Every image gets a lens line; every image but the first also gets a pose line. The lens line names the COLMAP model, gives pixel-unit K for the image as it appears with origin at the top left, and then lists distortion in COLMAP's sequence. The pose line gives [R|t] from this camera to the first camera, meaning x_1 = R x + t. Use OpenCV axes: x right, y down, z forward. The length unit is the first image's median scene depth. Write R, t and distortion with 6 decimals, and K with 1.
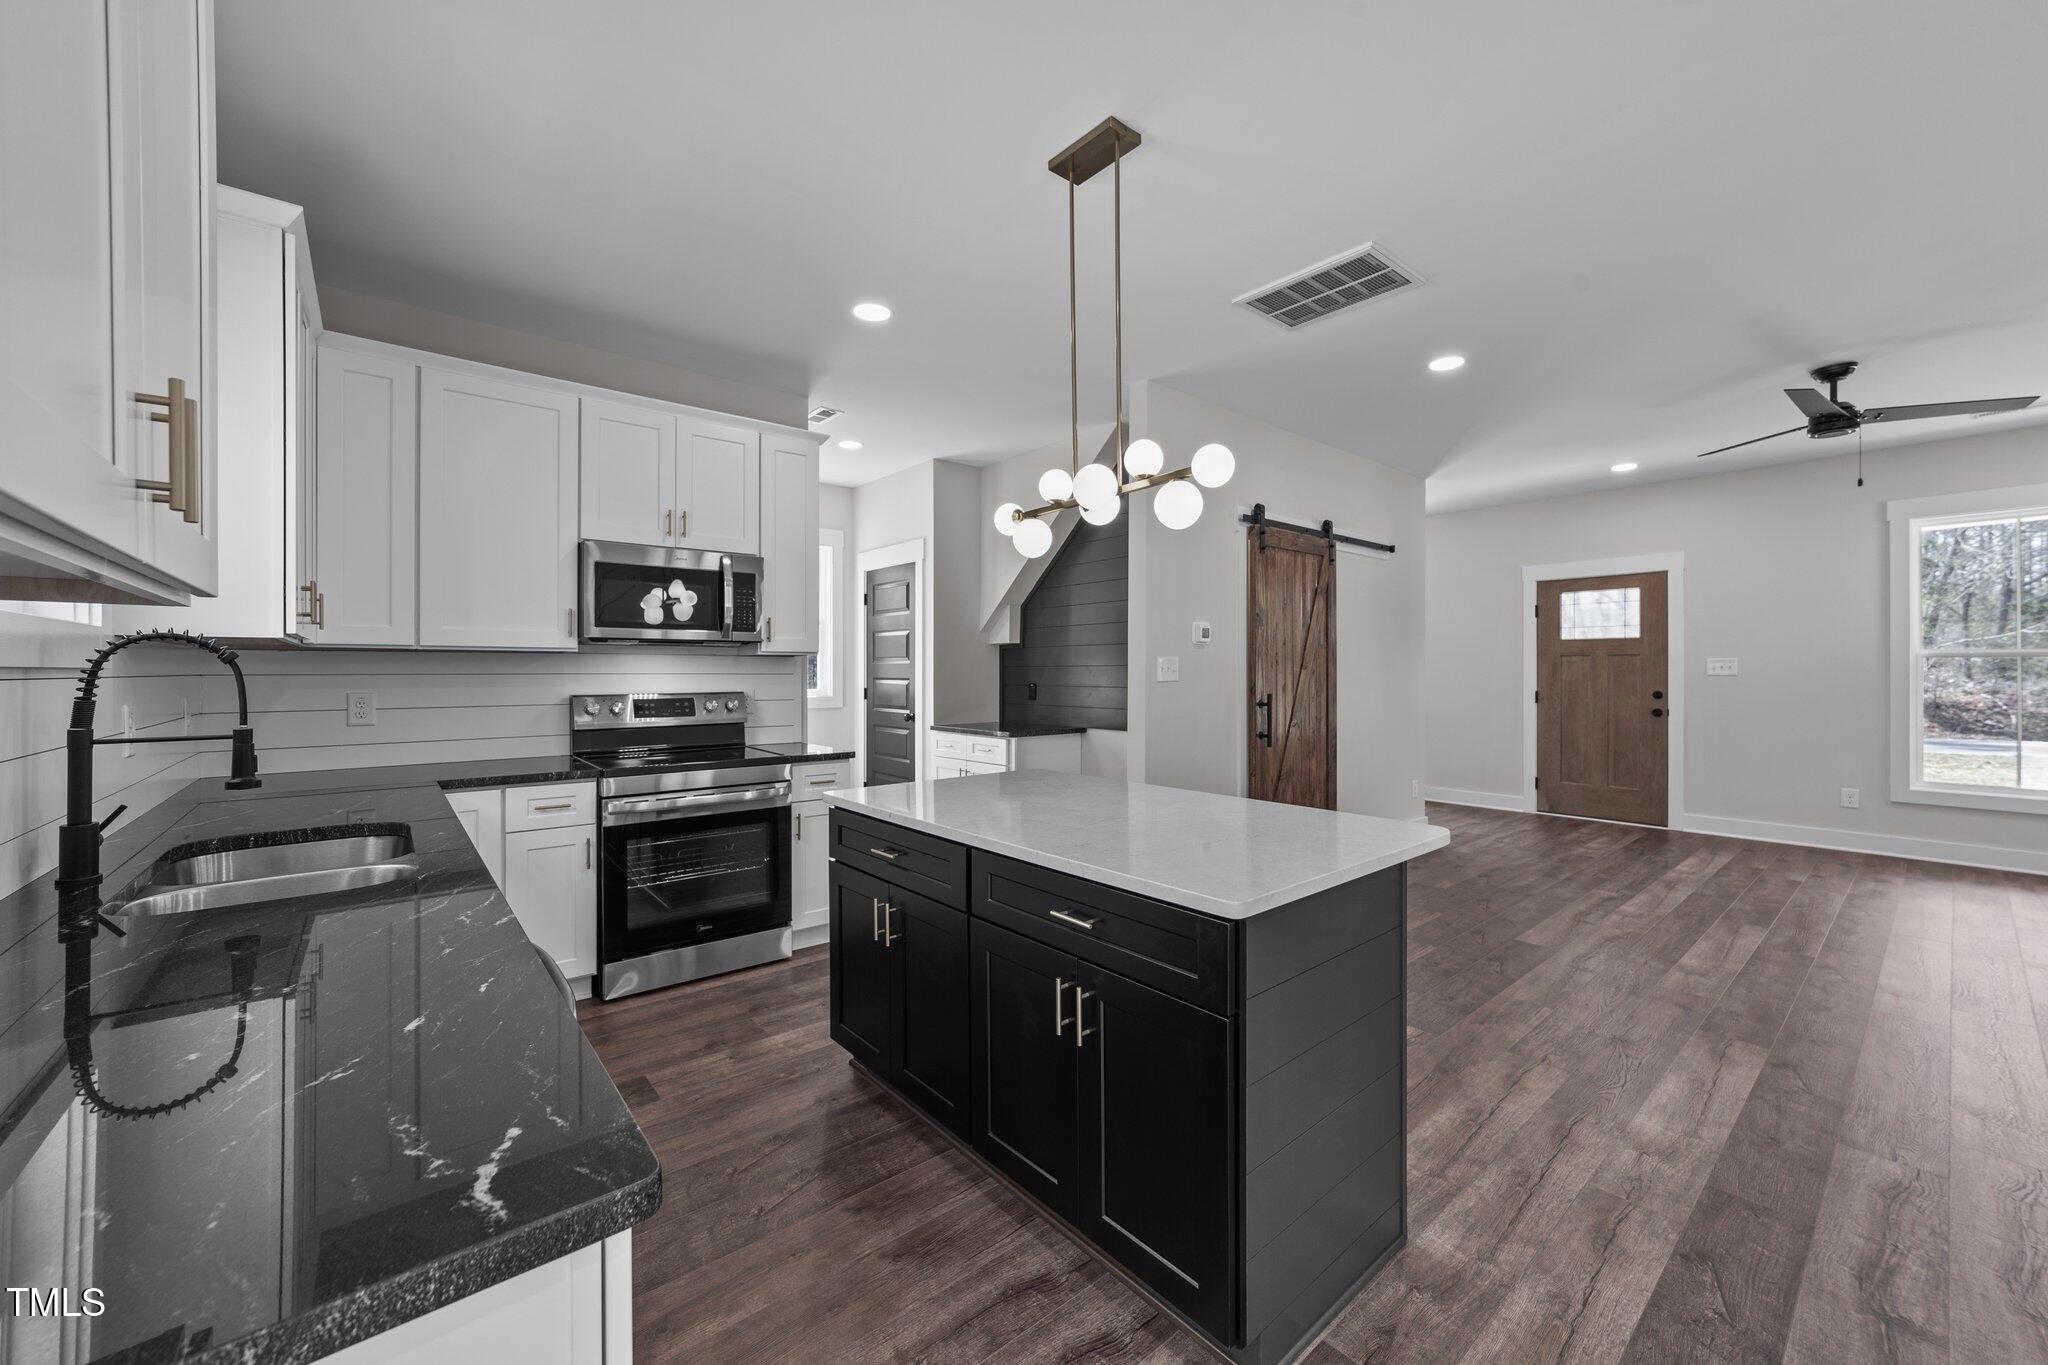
lens RADIAL K [[784.7, 0, 1027.7], [0, 784.7, 673.0], [0, 0, 1]] dist [-0.014048, 0.004839]
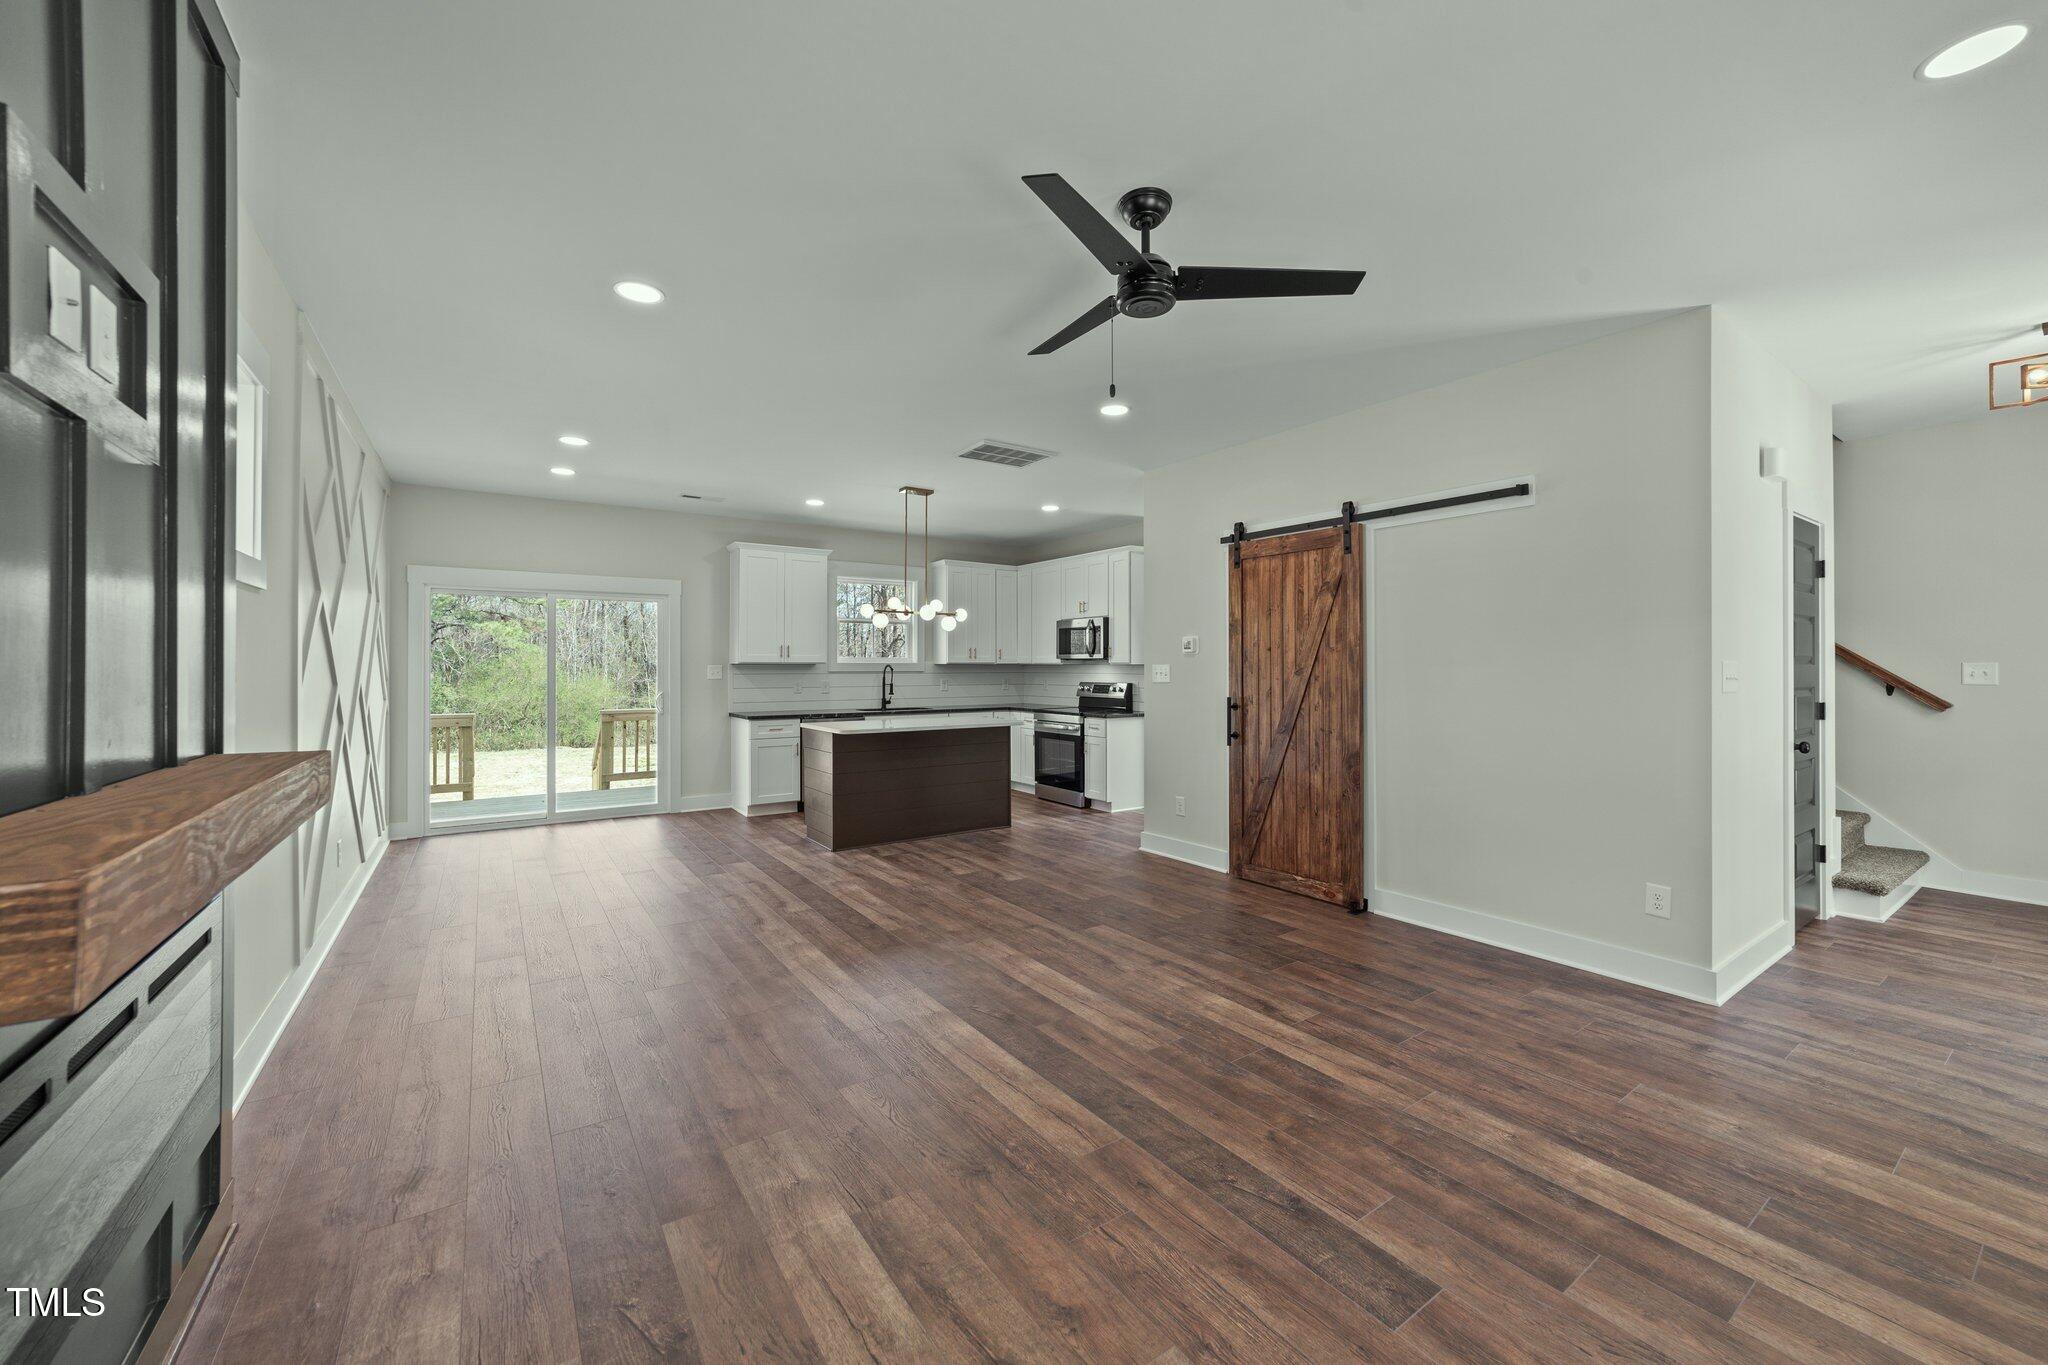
lens RADIAL K [[784.7, 0, 1035.1], [0, 784.7, 664.0], [0, 0, 1]] dist [-0.014048, 0.004839]
pose [[-0.085083, -0.002424, -0.996371, 1.407071], [-0.001981, 0.999995, -0.002264, -0.016364], [0.996372, 0.001781, -0.085088, 0.813139]]
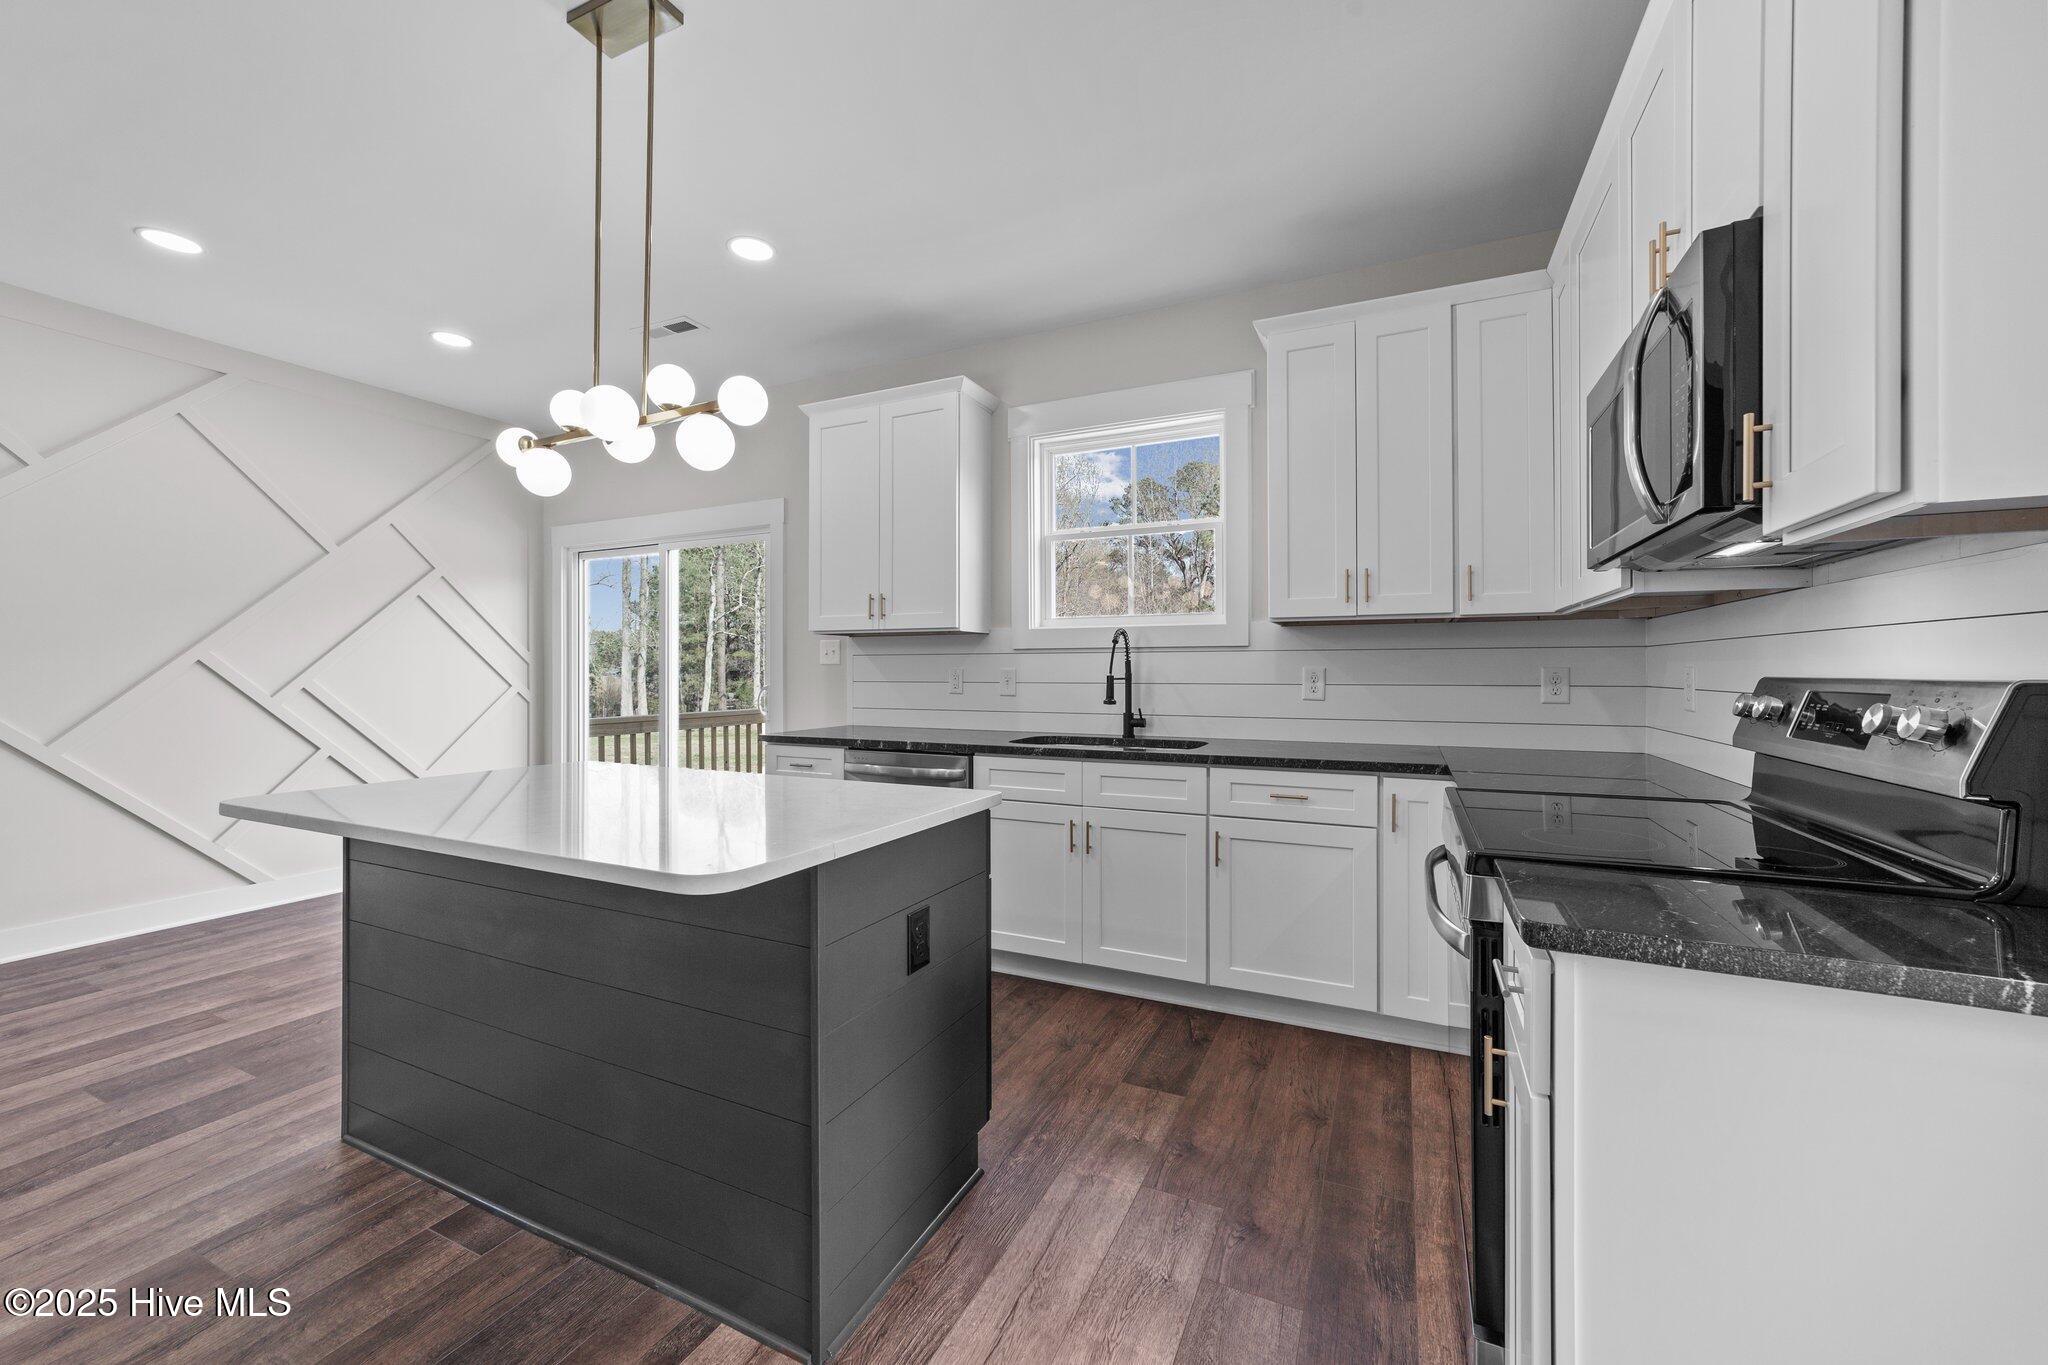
lens RADIAL K [[784.7, 0, 1036.1], [0, 784.7, 669.2], [0, 0, 1]] dist [-0.014048, 0.004839]
pose [[-0.904738, 0.002697, -0.425959, 0.019766], [0.001434, 0.999994, 0.003286, 0.015894], [0.425965, 0.002362, -0.904736, 0.946084]]
